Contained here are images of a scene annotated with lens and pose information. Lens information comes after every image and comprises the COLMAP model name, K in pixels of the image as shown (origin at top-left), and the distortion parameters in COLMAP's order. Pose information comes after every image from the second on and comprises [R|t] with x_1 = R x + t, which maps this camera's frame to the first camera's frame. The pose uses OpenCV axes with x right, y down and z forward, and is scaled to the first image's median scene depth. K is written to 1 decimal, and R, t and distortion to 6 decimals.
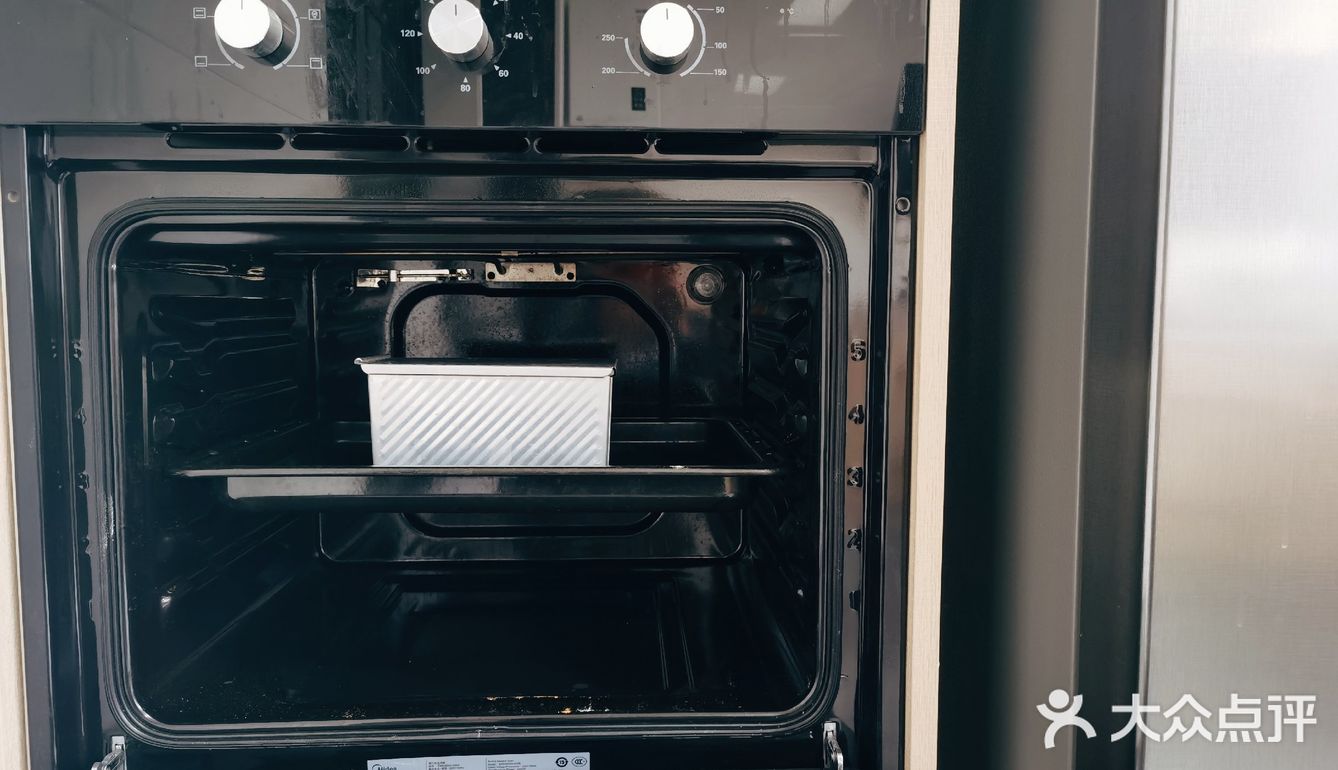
lens RADIAL K [[980.0, 0, 668.7], [0, 980.0, 367.2], [0, 0, 1]] dist [-0.001010, -0.001909]
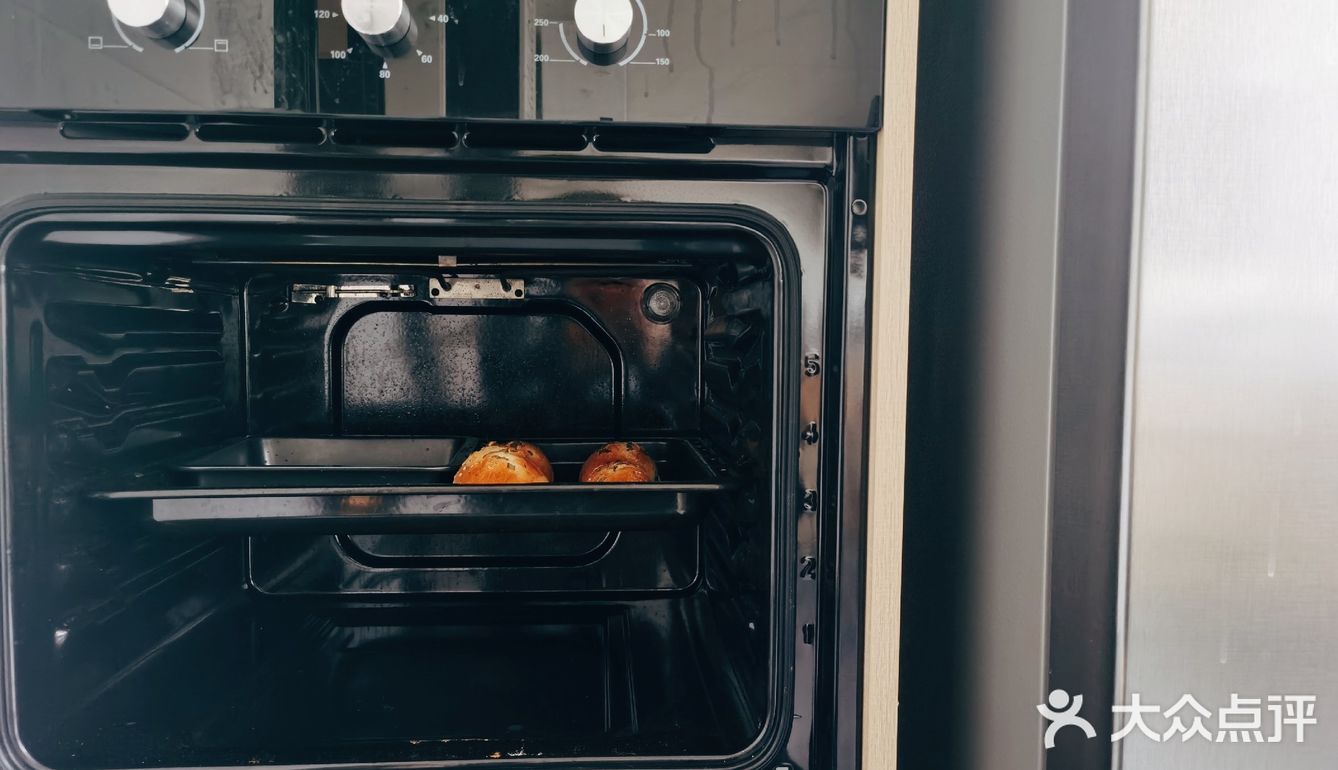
lens RADIAL K [[958.2, 0, 669.0], [0, 958.2, 385.0], [0, 0, 1]] dist [0.000169, -0.005331]
pose [[0.999736, 0.005130, 0.022414, 0.036784], [-0.004665, 0.999773, -0.020774, 0.021794], [-0.022515, 0.020664, 0.999533, 0.092094]]
